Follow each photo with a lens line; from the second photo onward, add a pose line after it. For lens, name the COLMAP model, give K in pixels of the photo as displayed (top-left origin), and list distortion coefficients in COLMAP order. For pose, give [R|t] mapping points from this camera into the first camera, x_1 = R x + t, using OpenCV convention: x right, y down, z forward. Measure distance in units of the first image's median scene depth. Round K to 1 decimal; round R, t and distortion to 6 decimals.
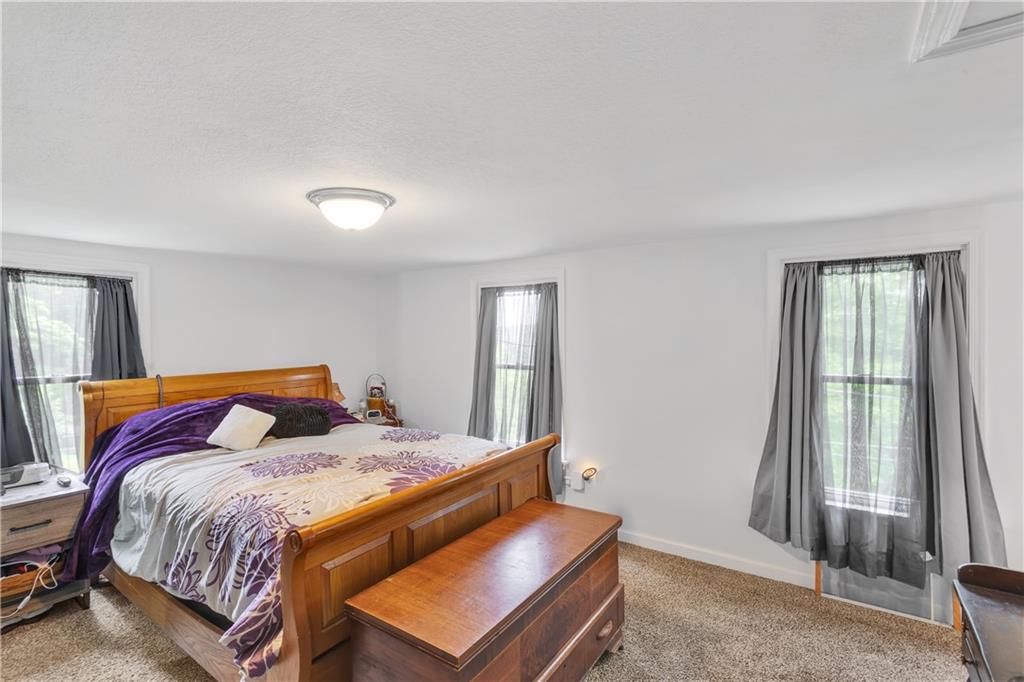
lens RADIAL K [[470.9, 0, 509.0], [0, 470.9, 338.5], [0, 0, 1]] dist [-0.001012, -0.000131]
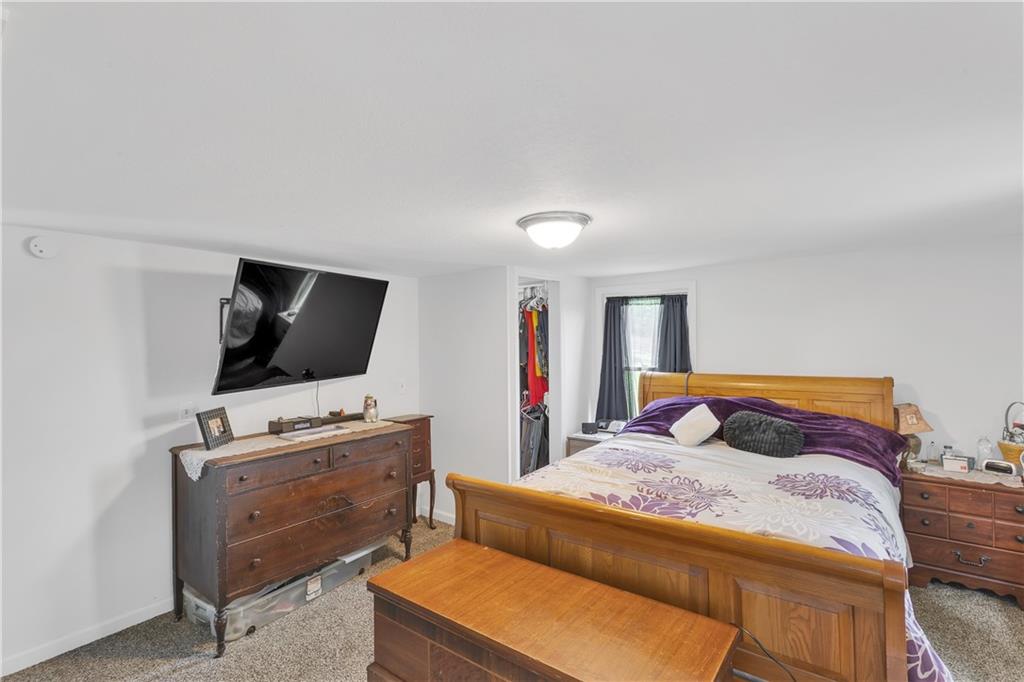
lens RADIAL K [[470.9, 0, 507.7], [0, 470.9, 340.5], [0, 0, 1]] dist [-0.001012, -0.000131]
pose [[-0.024125, 0.006791, -0.999686, 0.527919], [0.003856, 0.999970, 0.006700, -0.013174], [0.999701, -0.003693, -0.024151, 0.615607]]
